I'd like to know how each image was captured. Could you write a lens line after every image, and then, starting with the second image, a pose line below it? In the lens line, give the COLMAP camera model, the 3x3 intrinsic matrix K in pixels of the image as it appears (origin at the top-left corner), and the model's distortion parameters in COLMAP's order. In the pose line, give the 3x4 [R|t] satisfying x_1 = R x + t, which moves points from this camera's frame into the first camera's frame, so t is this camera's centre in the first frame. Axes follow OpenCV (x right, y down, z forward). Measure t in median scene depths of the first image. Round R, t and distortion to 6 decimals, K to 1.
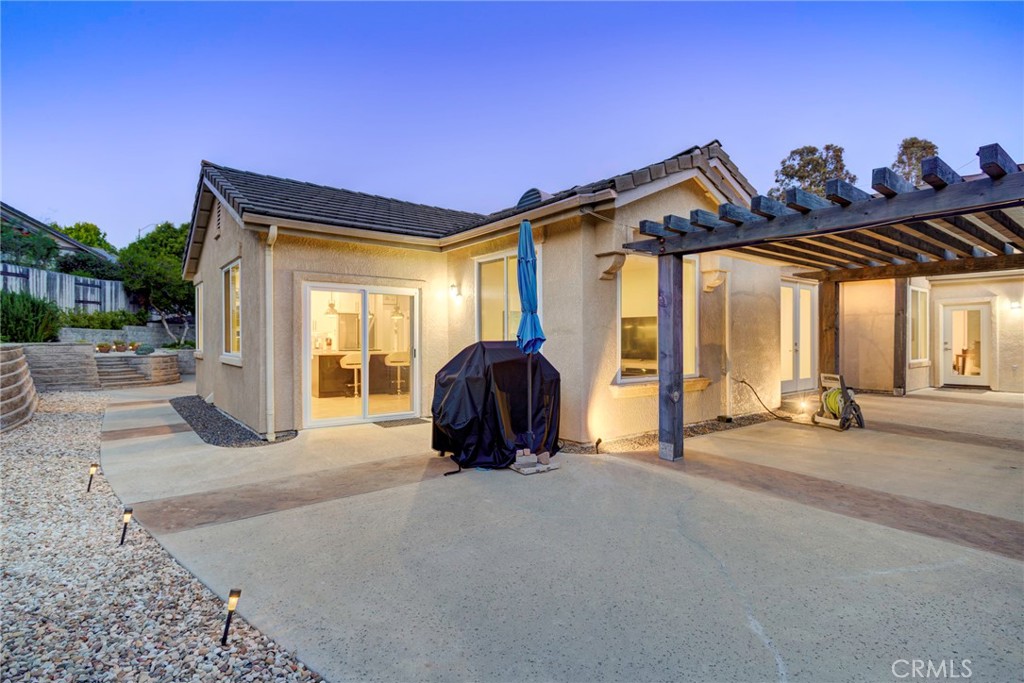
lens RADIAL K [[510.3, 0, 512.0], [0, 510.3, 341.5], [0, 0, 1]] dist [-0.015849, 0.006292]
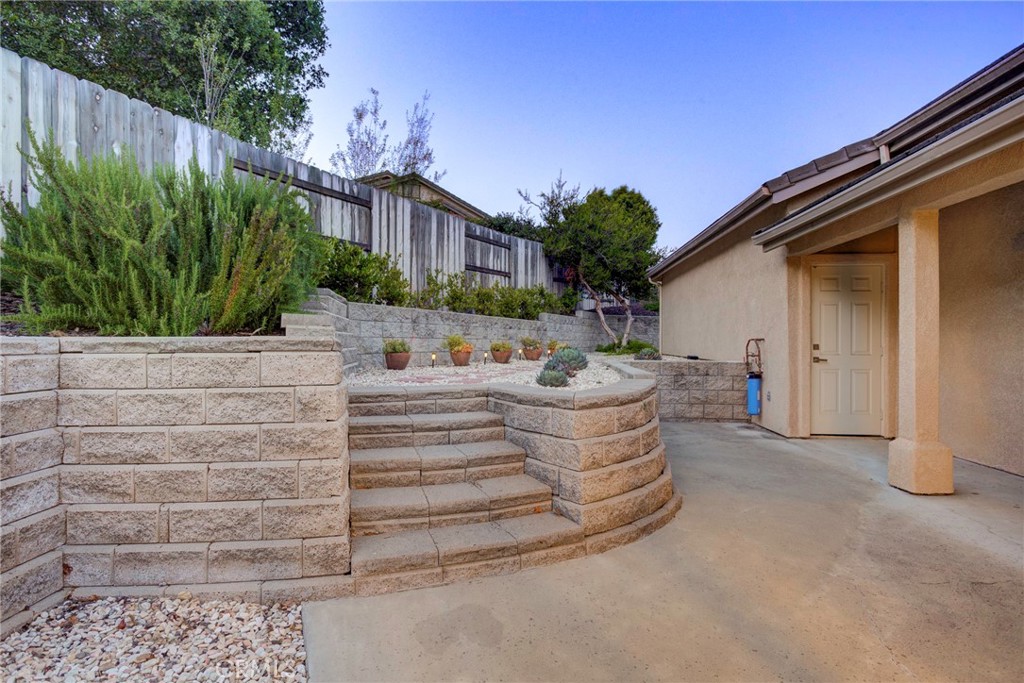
lens RADIAL K [[510.3, 0, 512.0], [0, 510.3, 341.5], [0, 0, 1]] dist [-0.015849, 0.006292]
pose [[0.727626, 0.000346, -0.685974, -0.419539], [-0.003638, 0.999988, -0.003355, 0.002962], [0.685965, 0.004937, 0.727618, 0.592293]]
